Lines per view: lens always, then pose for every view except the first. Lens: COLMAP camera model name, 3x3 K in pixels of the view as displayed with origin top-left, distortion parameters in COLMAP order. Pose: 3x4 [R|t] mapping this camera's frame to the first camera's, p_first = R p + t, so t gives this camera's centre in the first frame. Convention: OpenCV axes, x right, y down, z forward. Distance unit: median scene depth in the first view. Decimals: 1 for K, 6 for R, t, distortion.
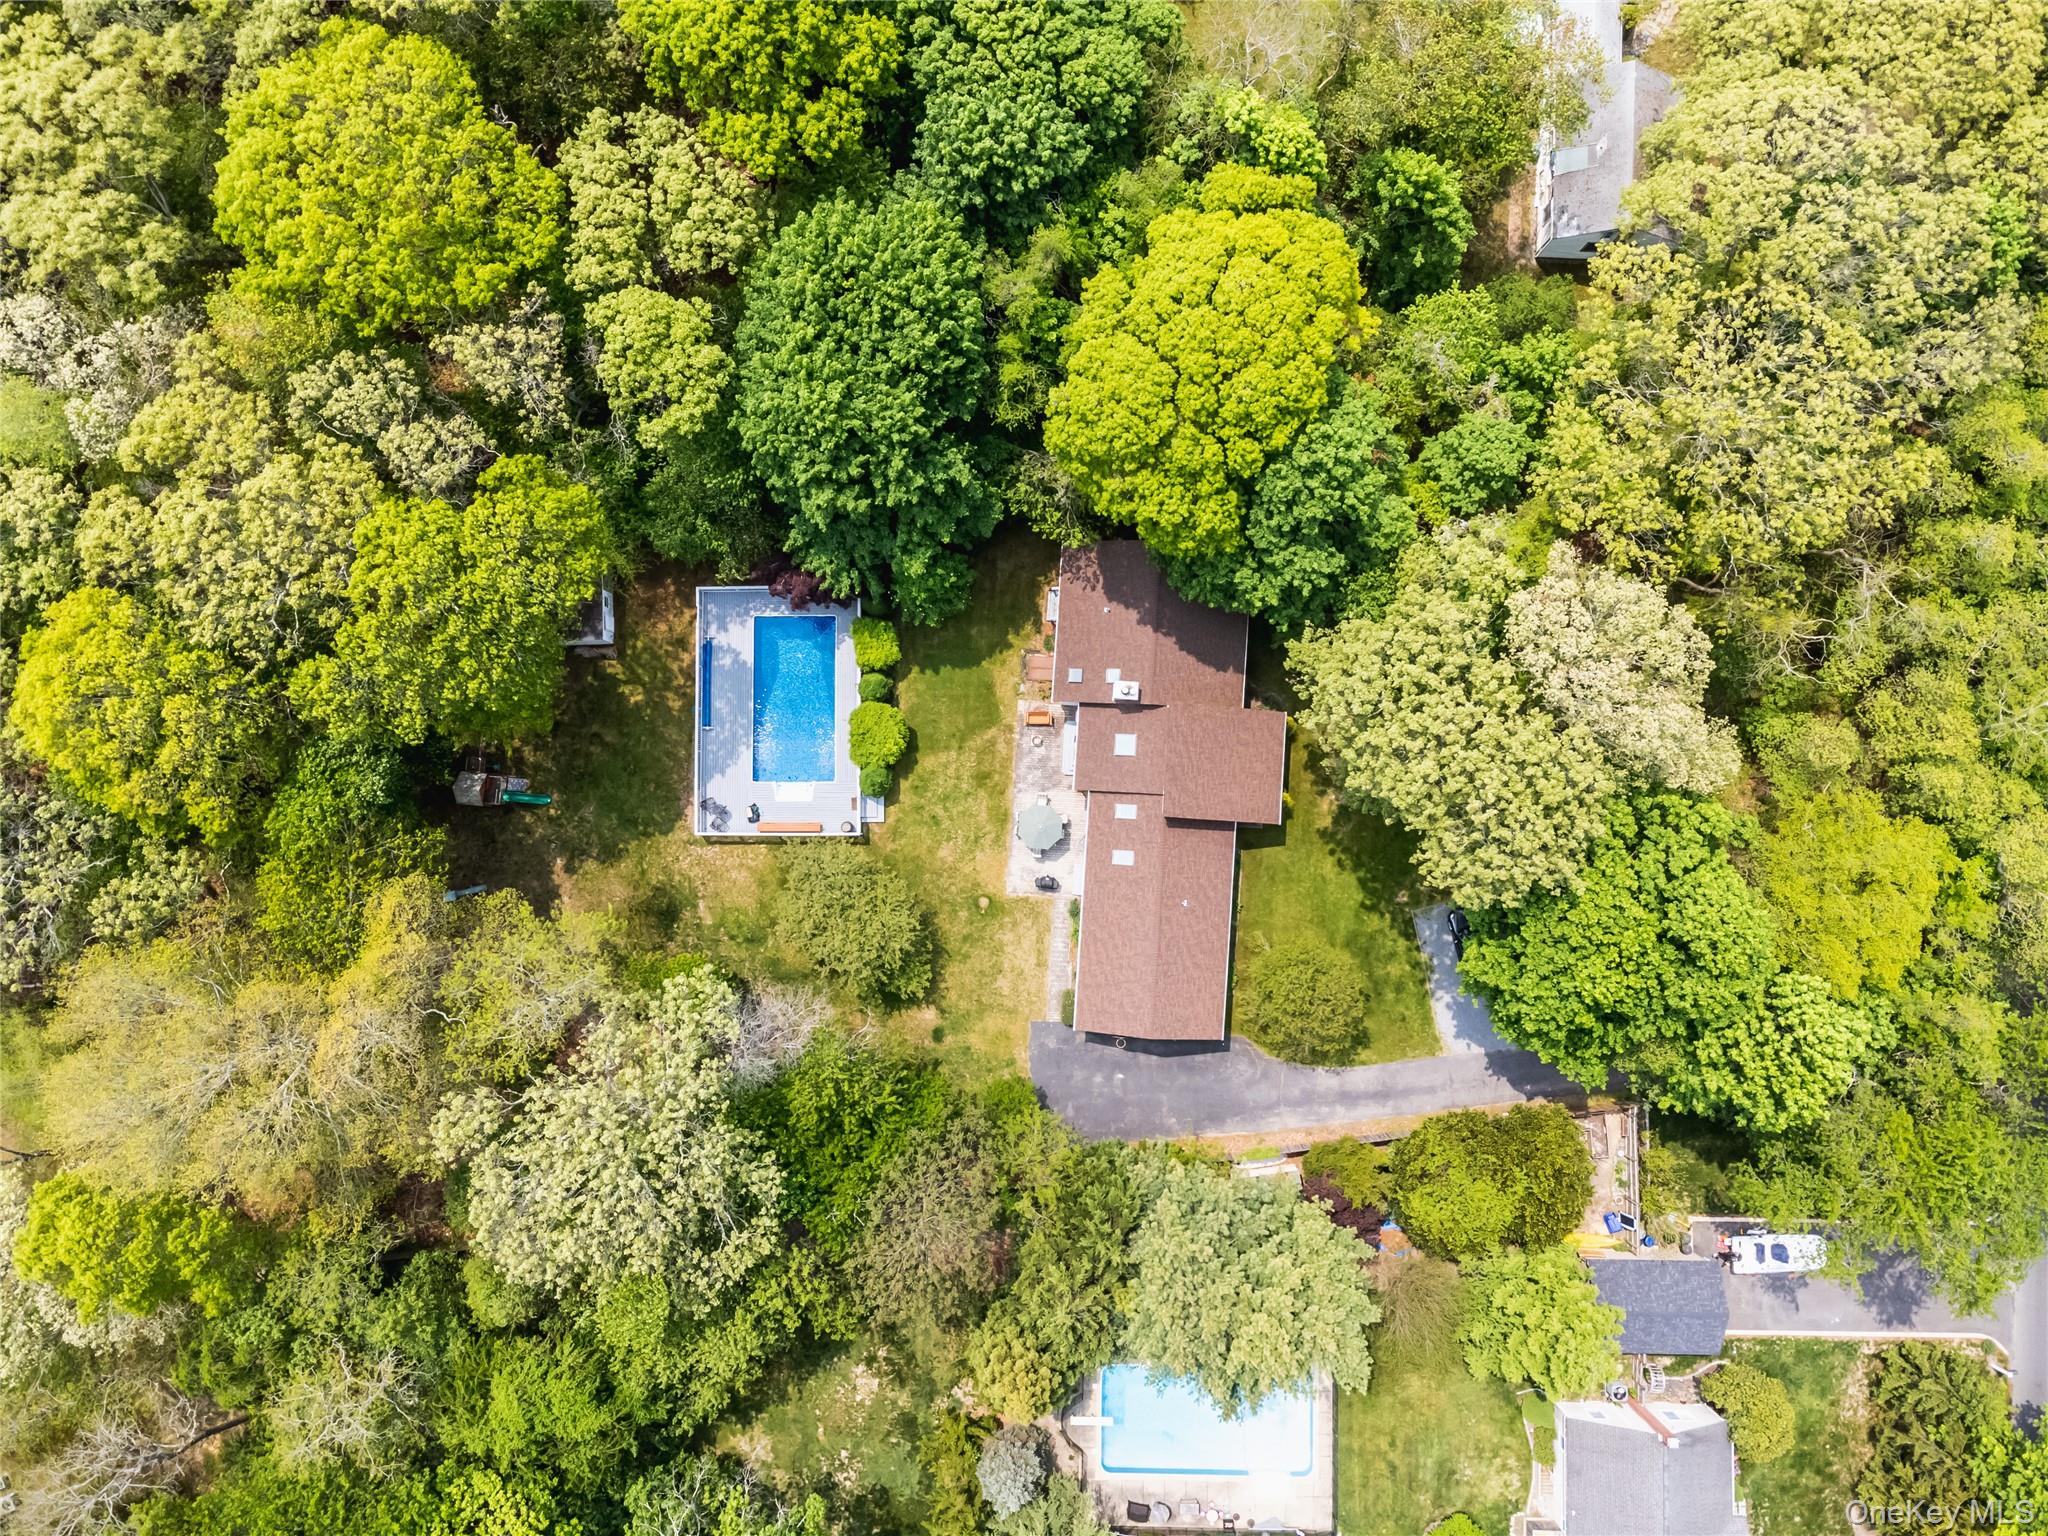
lens RADIAL K [[1449.0, 0, 1006.5], [0, 1449.0, 774.7], [0, 0, 1]] dist [-0.006908, 0.000752]
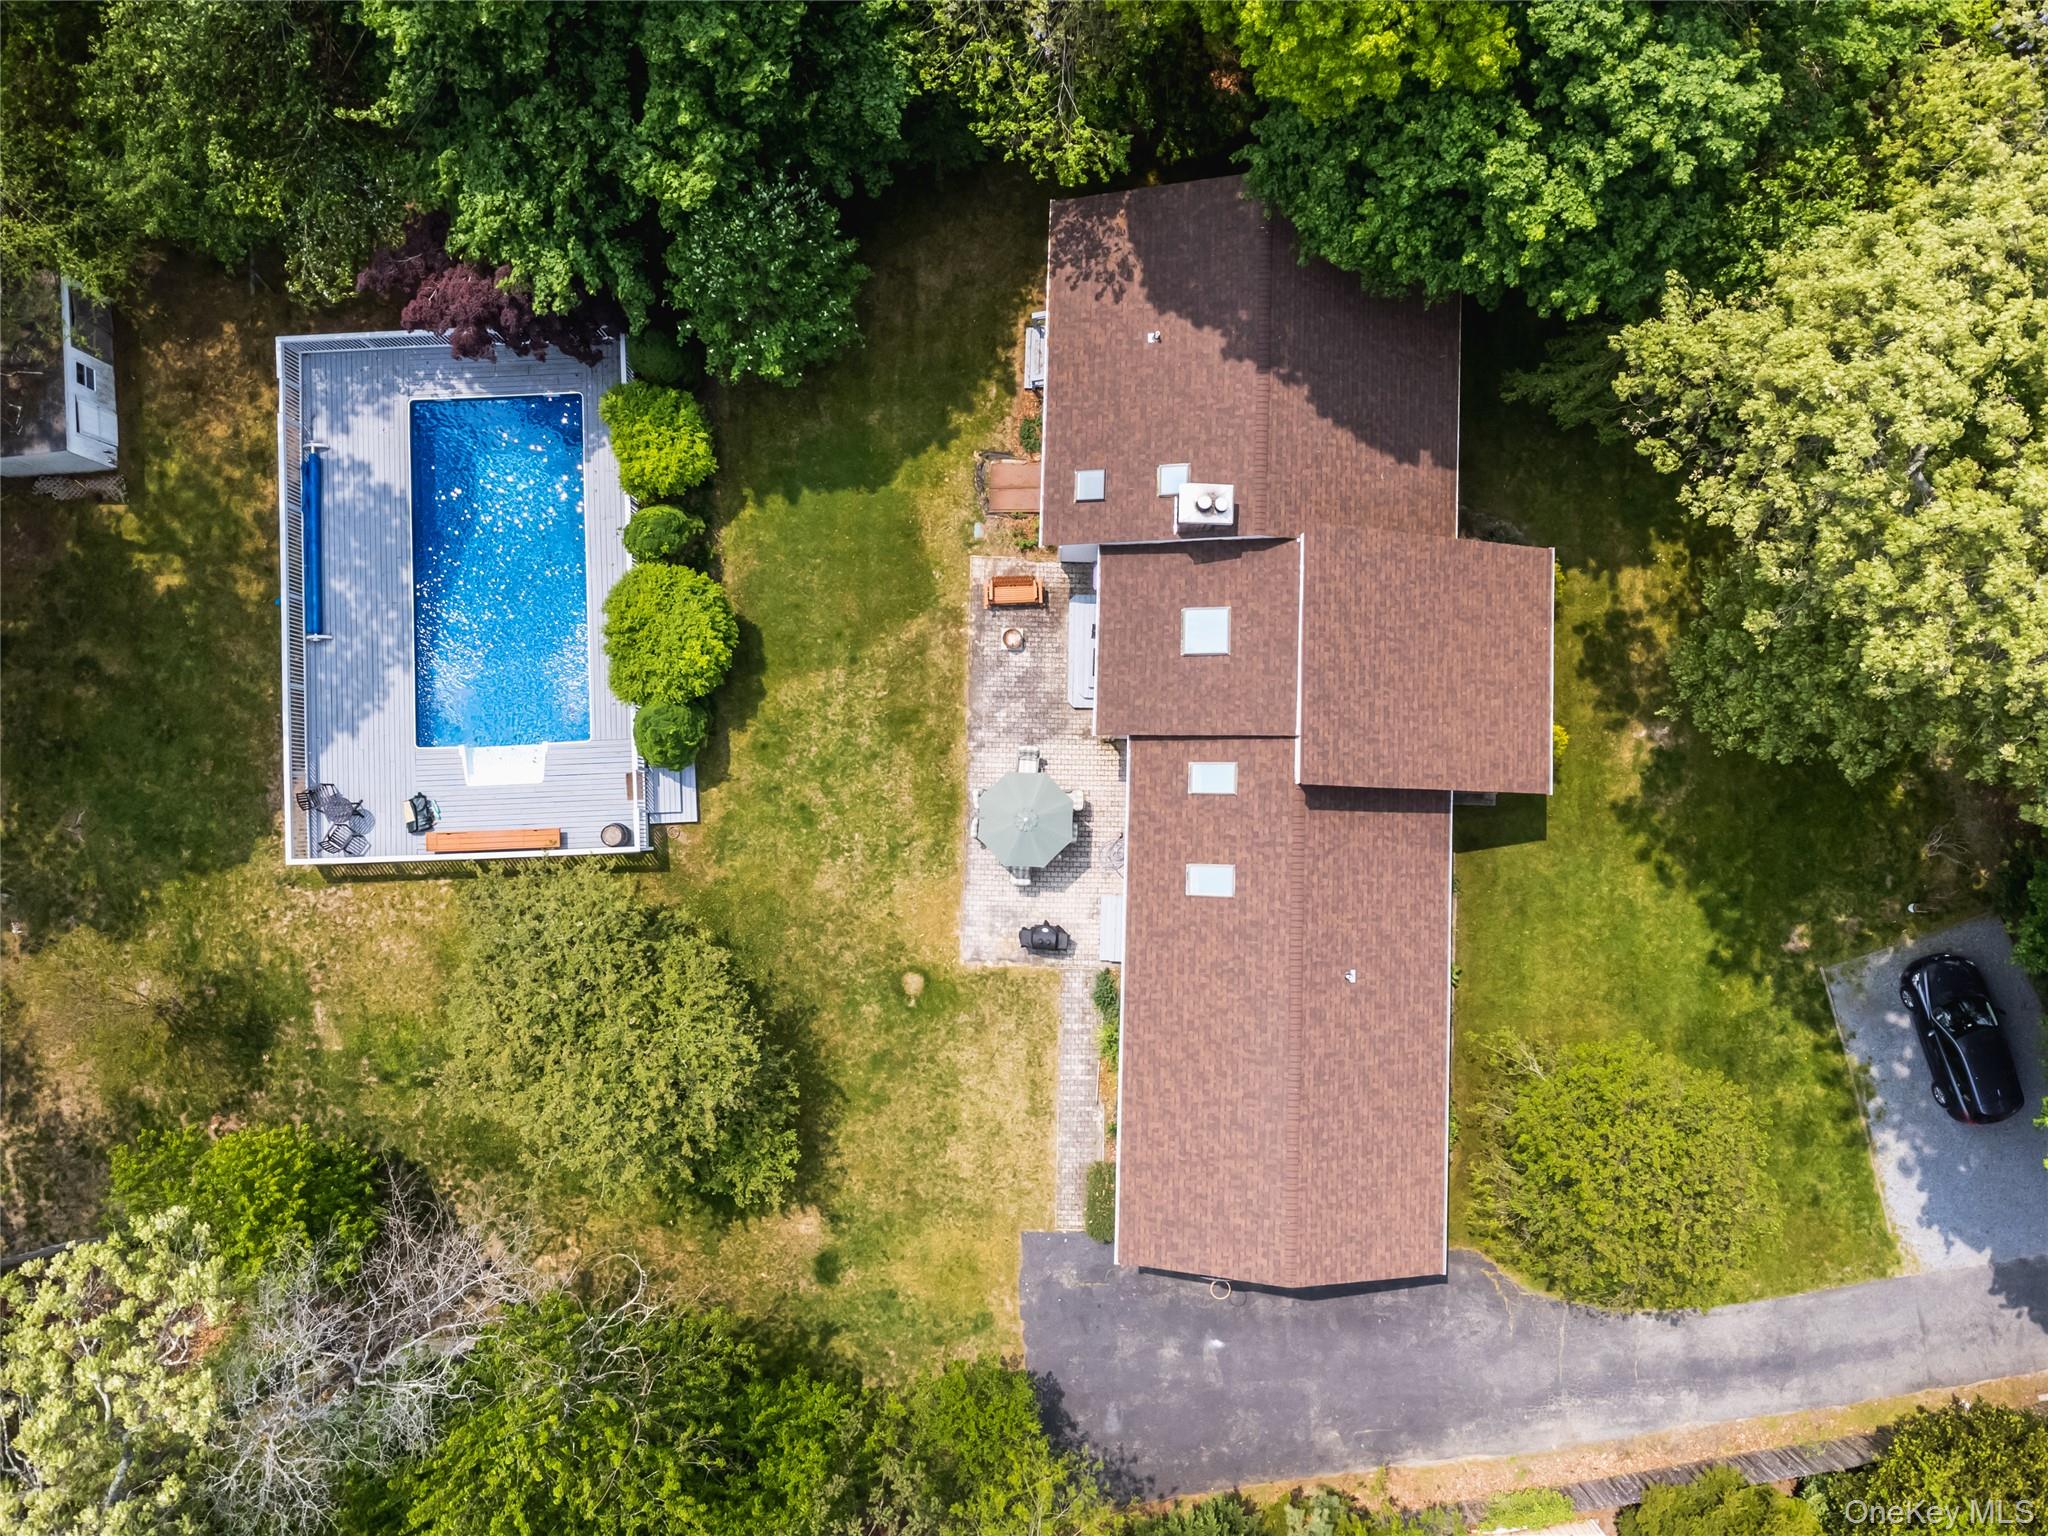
lens RADIAL K [[1449.0, 0, 1033.5], [0, 1449.0, 767.4], [0, 0, 1]] dist [-0.006908, 0.000752]
pose [[0.999267, -0.037127, 0.009350, 0.021784], [0.037203, 0.999275, -0.008107, 0.023096], [-0.009042, 0.008449, 0.999923, 0.529965]]
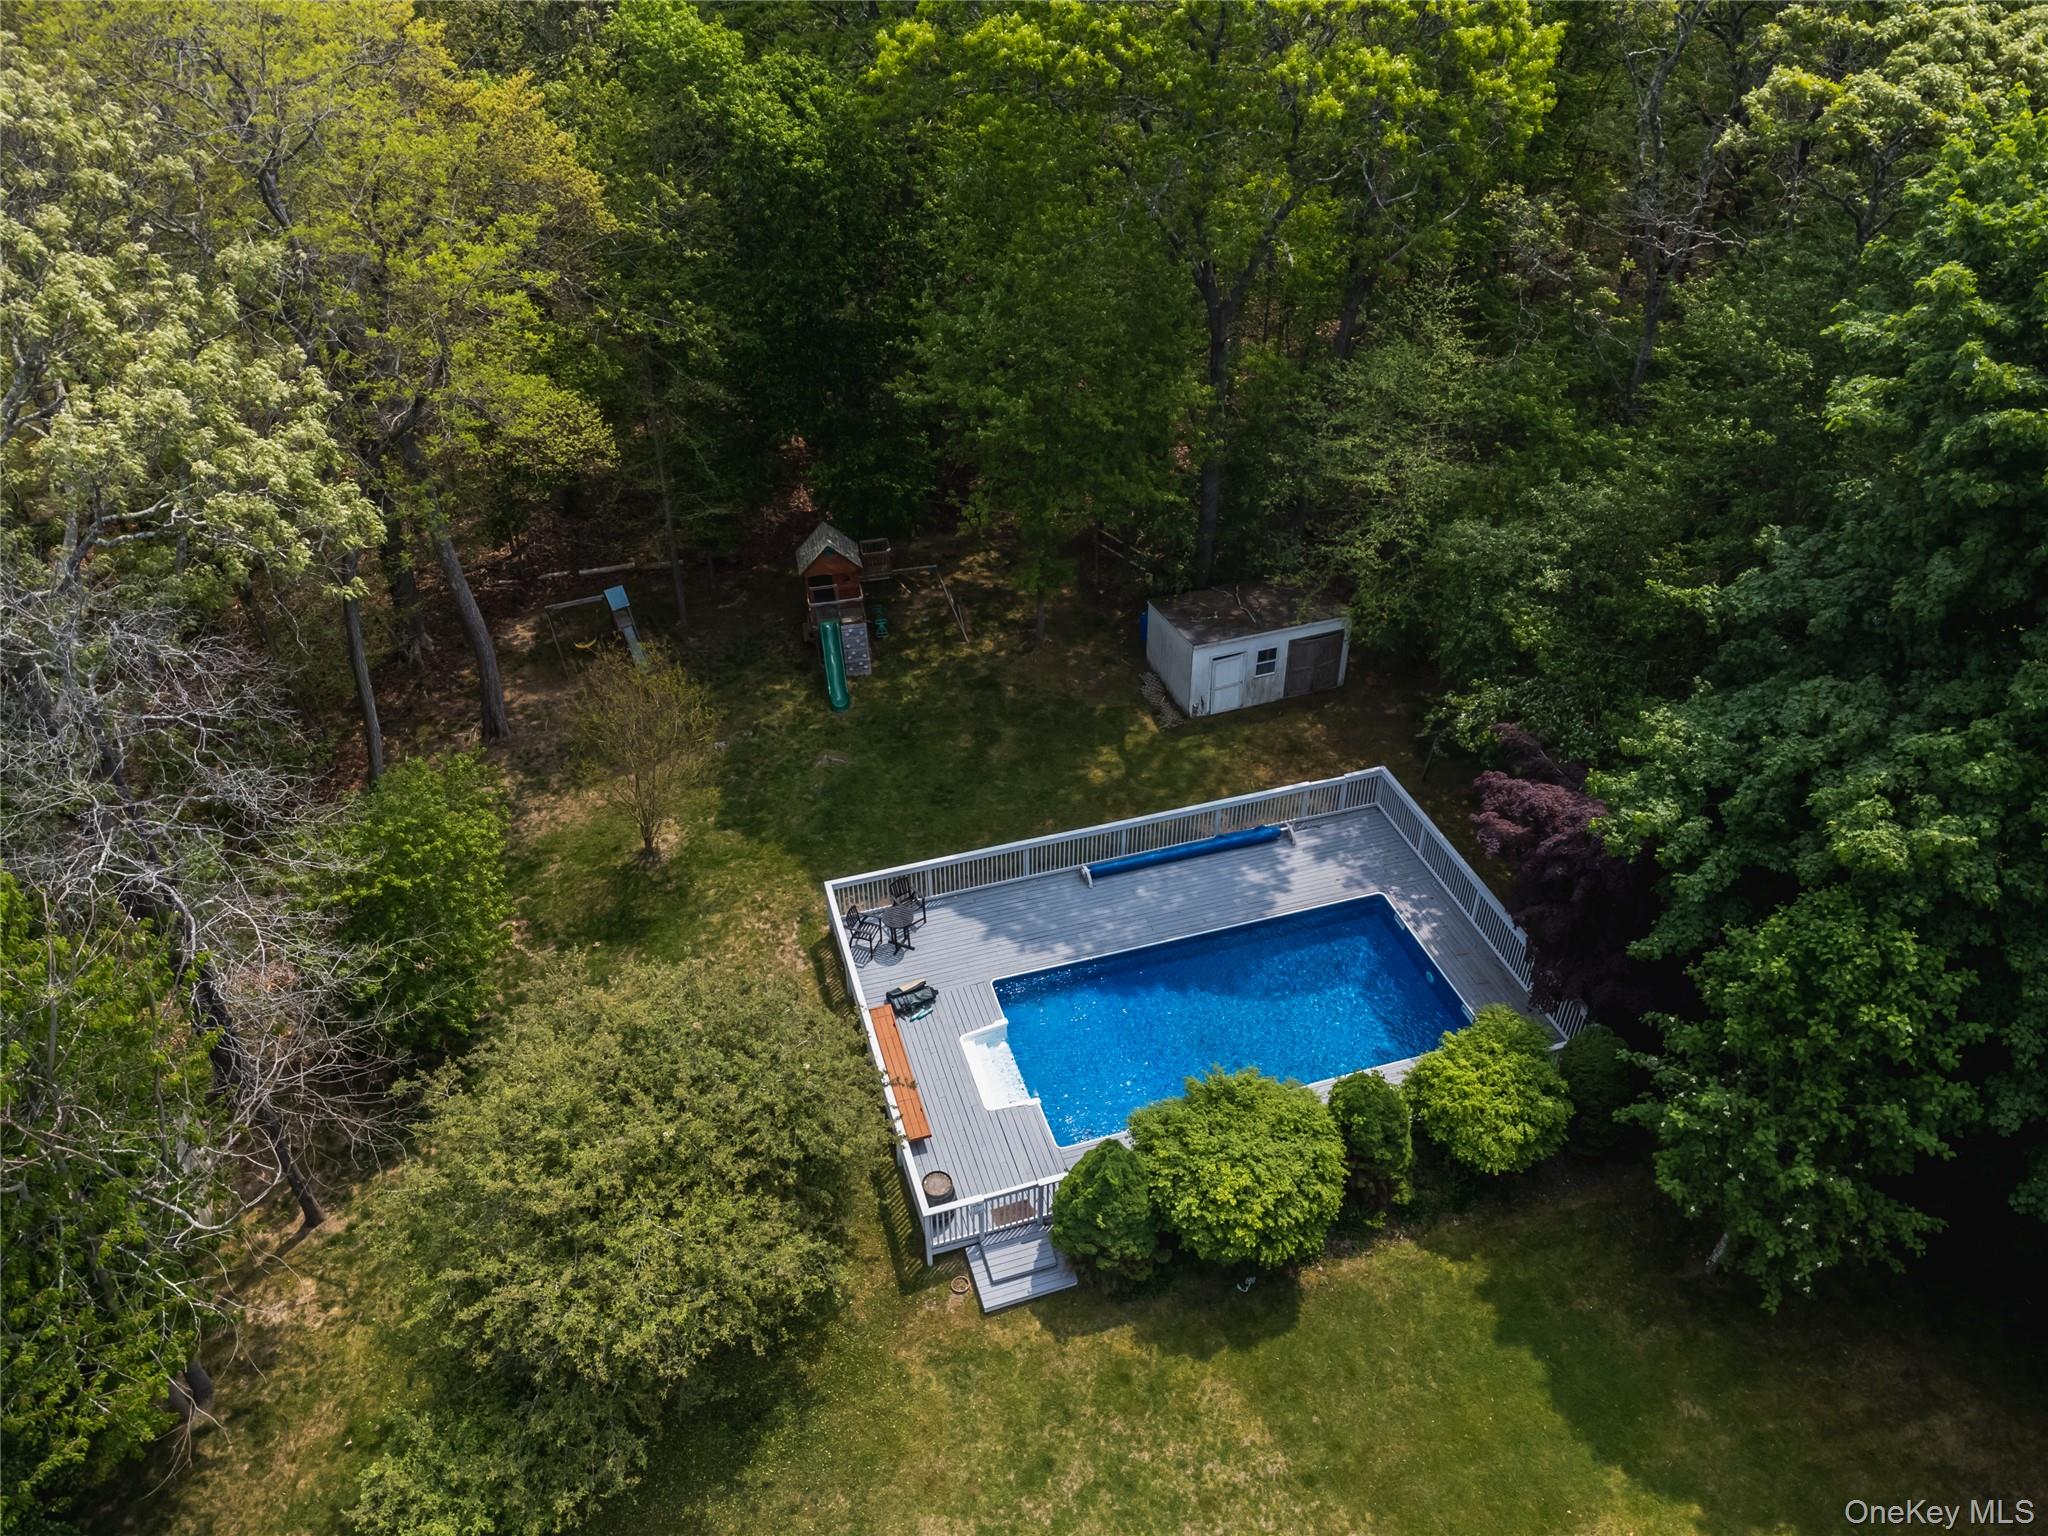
lens RADIAL K [[1449.0, 0, 1027.9], [0, 1449.0, 764.6], [0, 0, 1]] dist [-0.006908, 0.000752]
pose [[0.293628, 0.594757, -0.748363, 0.081512], [-0.955403, 0.208336, -0.209288, 0.064926], [0.031435, 0.776441, 0.629406, 0.720619]]
